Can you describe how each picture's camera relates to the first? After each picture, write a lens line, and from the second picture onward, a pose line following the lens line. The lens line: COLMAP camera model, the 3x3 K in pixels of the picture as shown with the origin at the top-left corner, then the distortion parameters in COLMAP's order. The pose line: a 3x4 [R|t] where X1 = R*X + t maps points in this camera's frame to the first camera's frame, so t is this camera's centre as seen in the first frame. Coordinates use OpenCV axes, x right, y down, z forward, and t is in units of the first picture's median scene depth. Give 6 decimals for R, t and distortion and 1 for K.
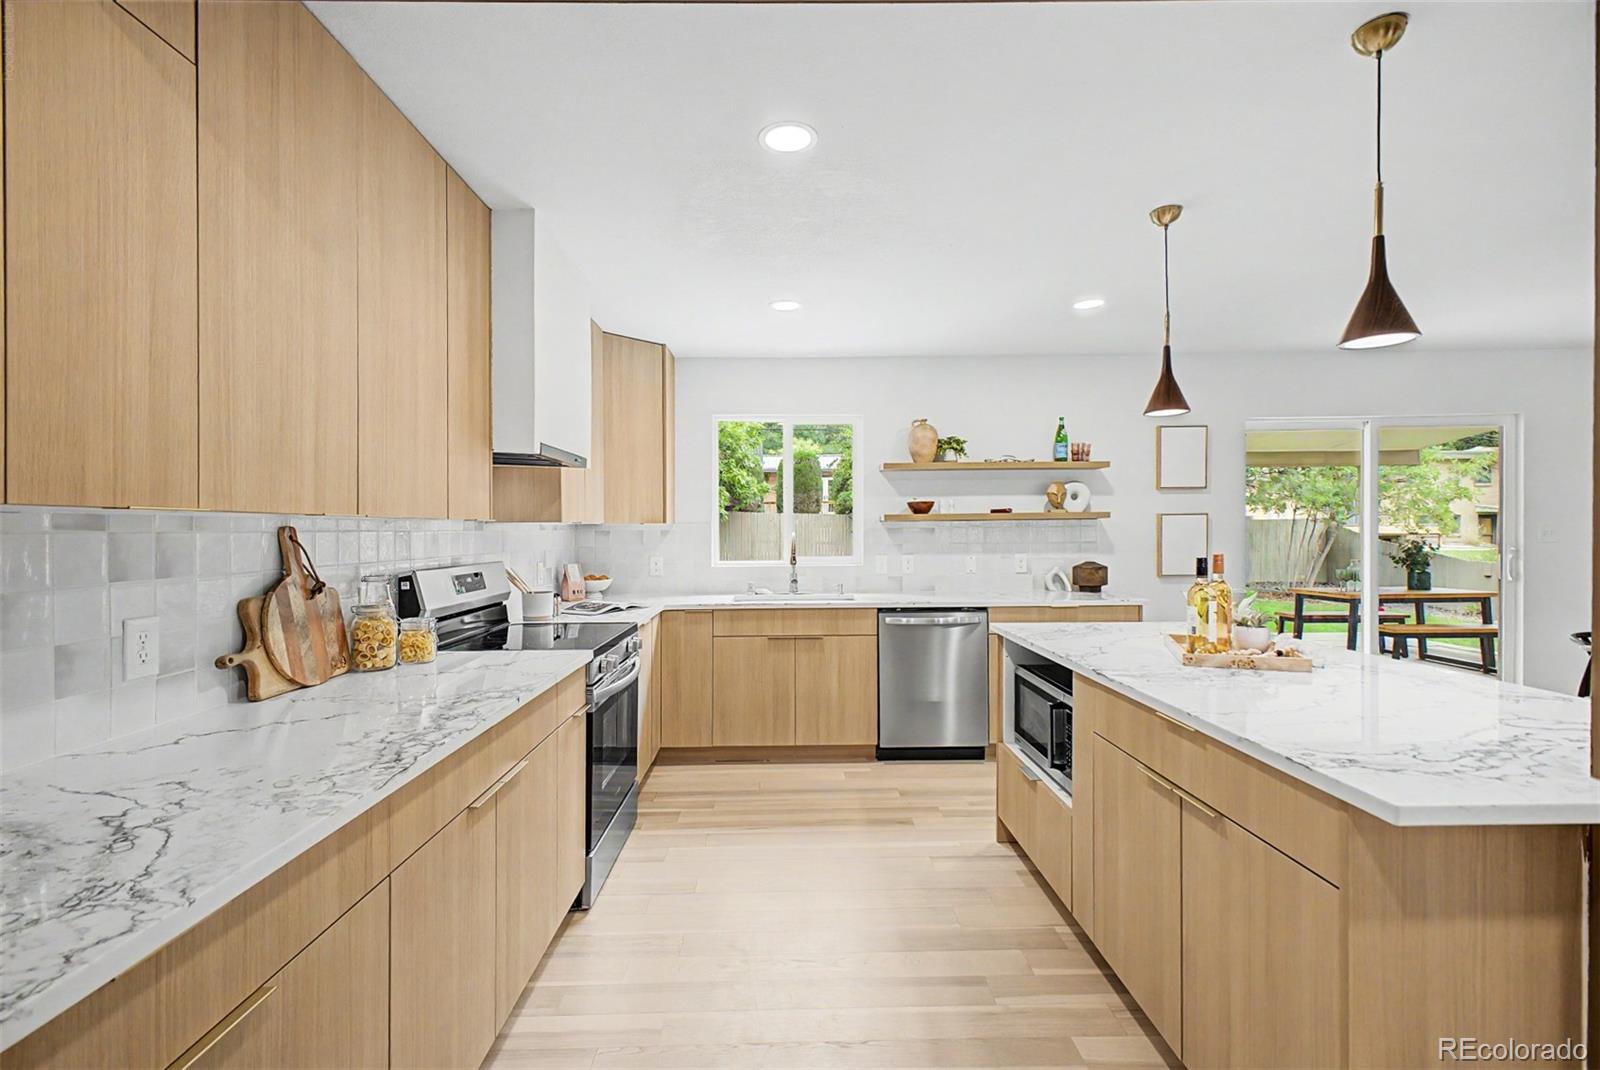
lens RADIAL K [[694.2, 0, 800.0], [0, 694.2, 535.0], [0, 0, 1]] dist [-0.000017, -0.000068]
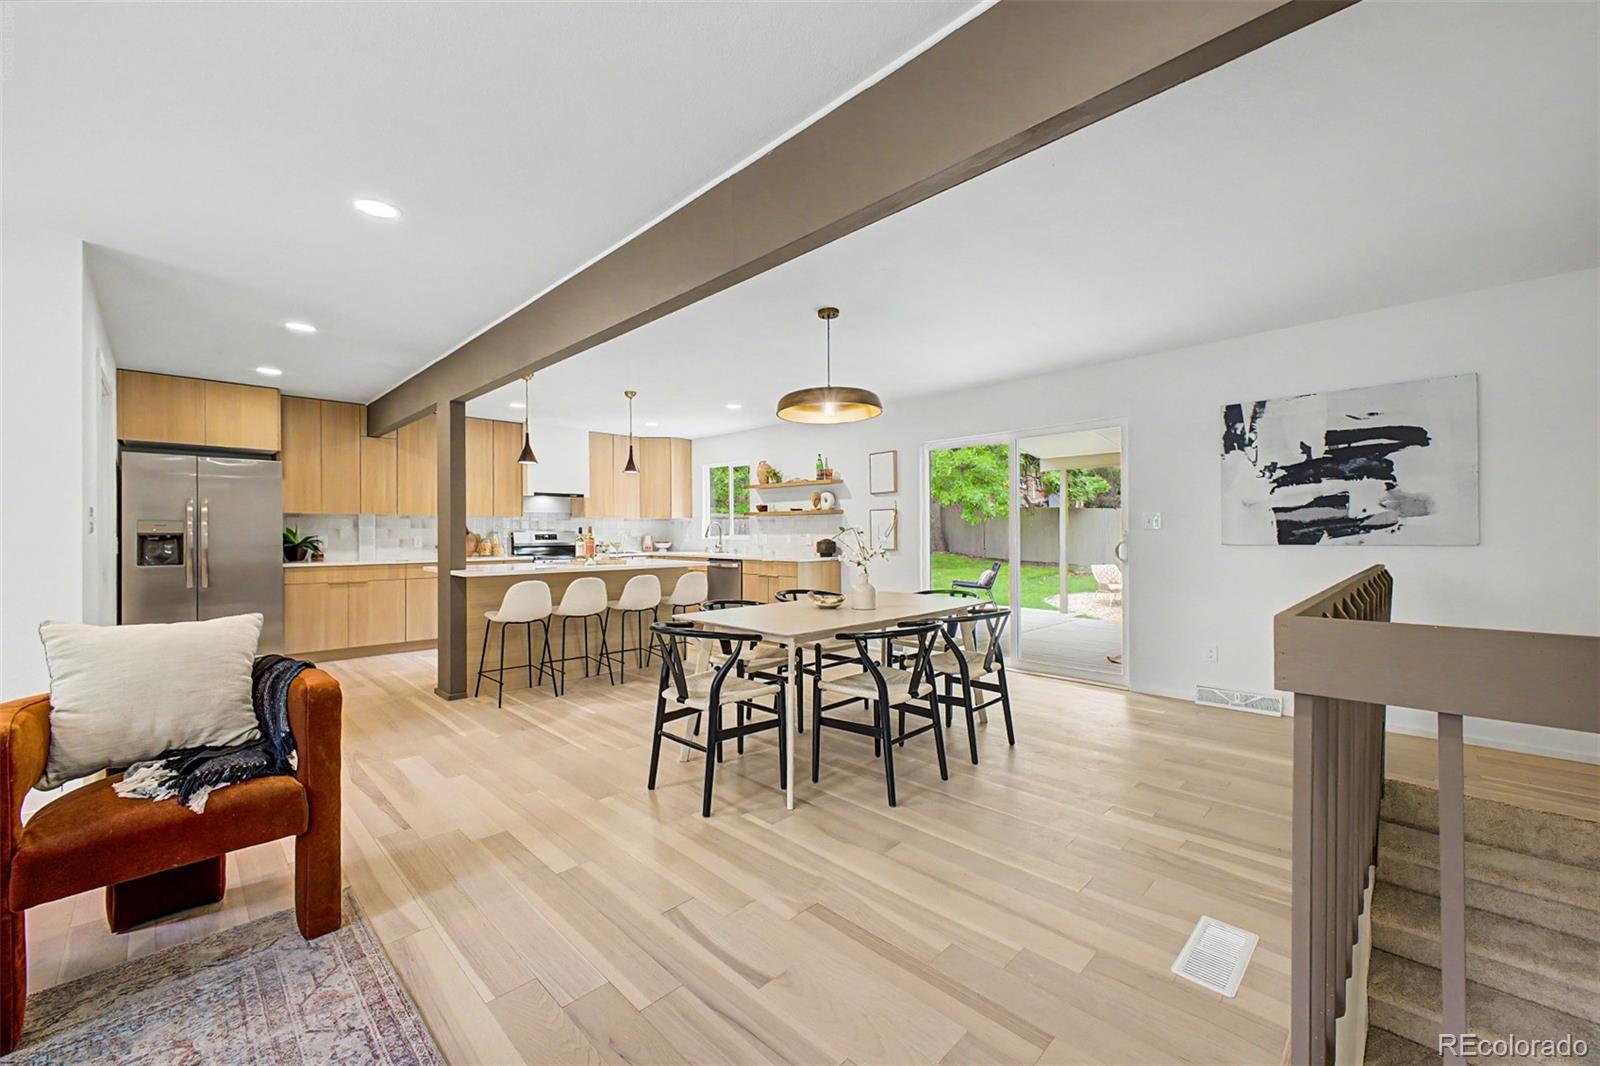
lens RADIAL K [[625.2, 0, 794.3], [0, 625.2, 533.9], [0, 0, 1]] dist [0.000005, -0.000026]
pose [[0.705820, 0.011612, -0.708296, 1.400004], [-0.009606, 0.999931, 0.006821, 0.015571], [0.708326, 0.001990, 0.705883, -0.104952]]
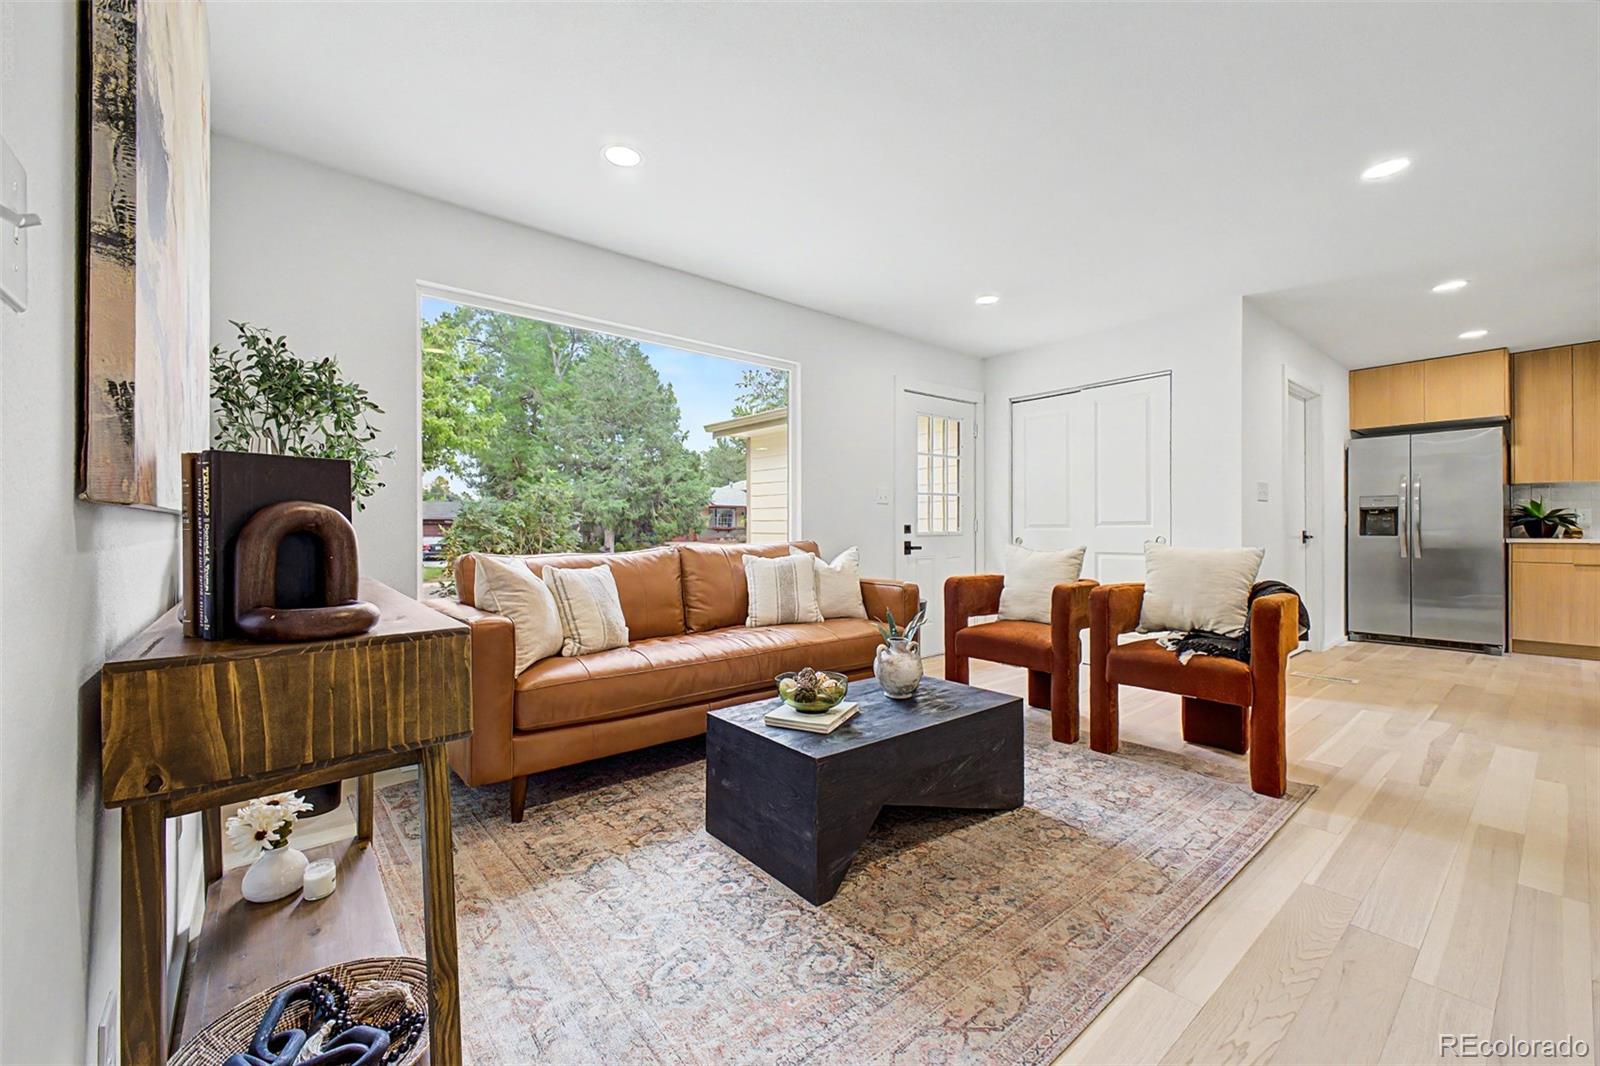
lens RADIAL K [[646.3, 0, 802.4], [0, 646.3, 527.7], [0, 0, 1]] dist [0.000225, -0.000346]
pose [[-0.768158, 0.011326, -0.640160, 1.527419], [0.010375, 0.999932, 0.005241, 0.052159], [0.640176, -0.002616, -0.768224, 0.121121]]
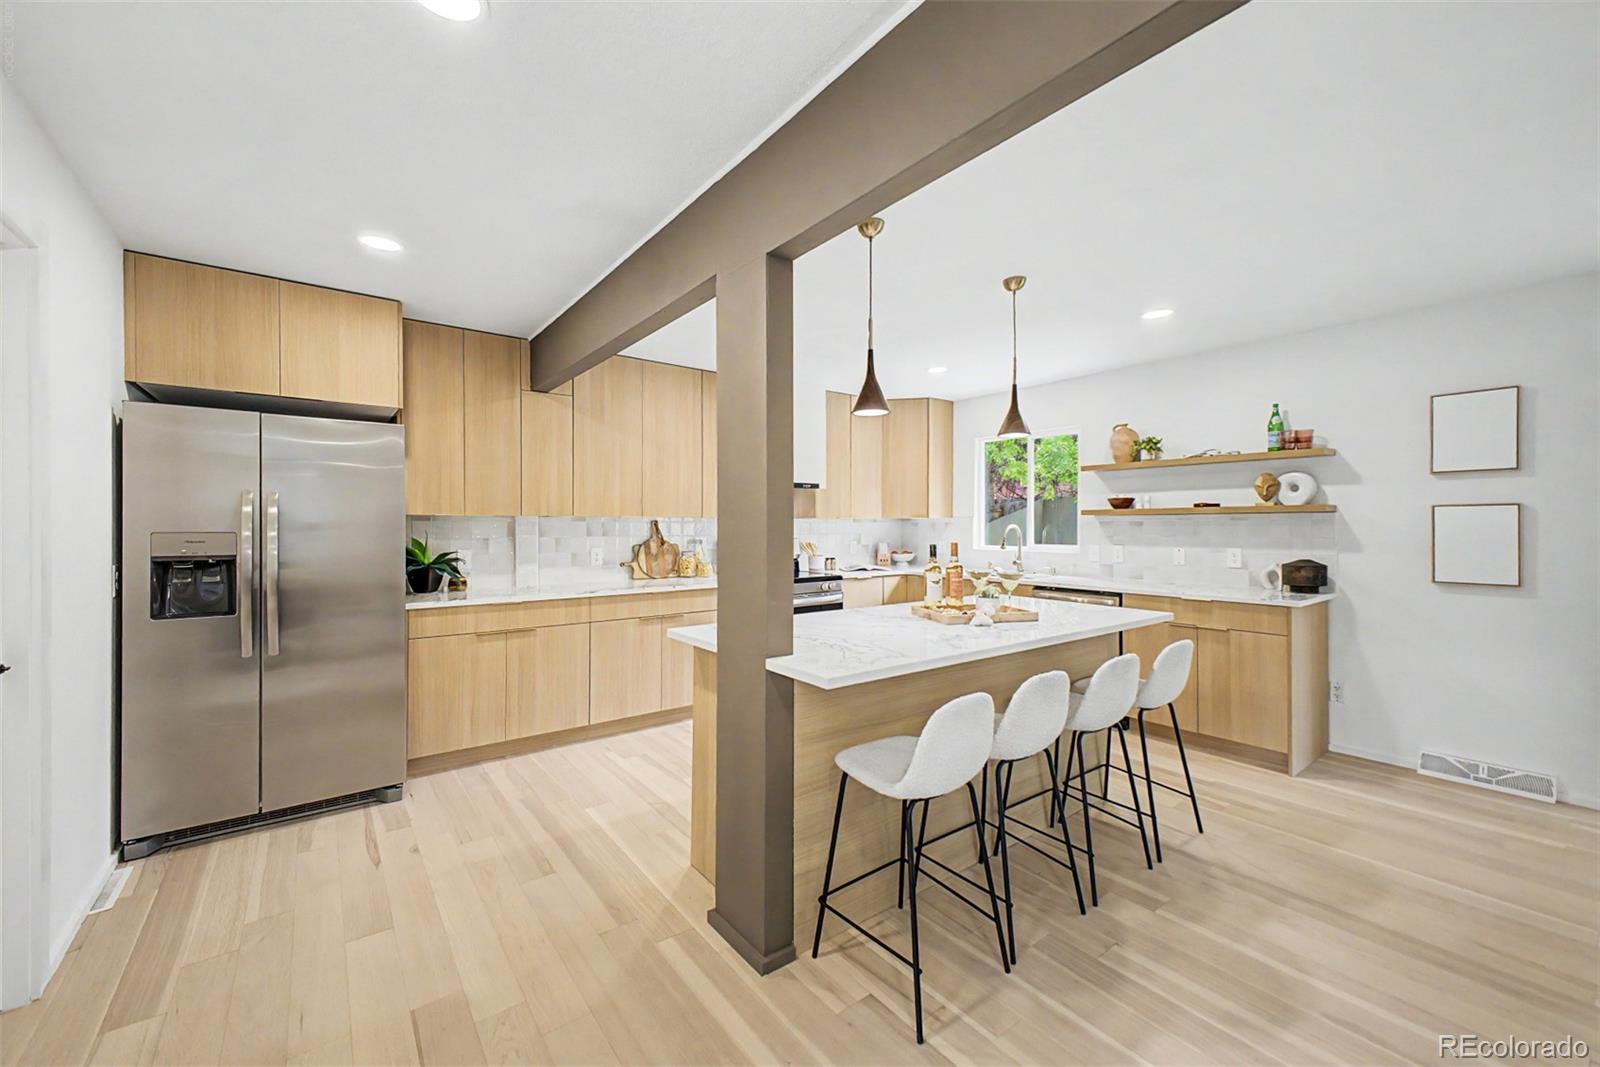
lens RADIAL K [[646.3, 0, 802.4], [0, 646.3, 528.2], [0, 0, 1]] dist [0.000225, -0.000346]
pose [[0.600757, 0.011779, -0.799345, 0.693850], [-0.009922, 0.999924, 0.007277, -0.002047], [0.799370, 0.003559, 0.600828, -0.032670]]
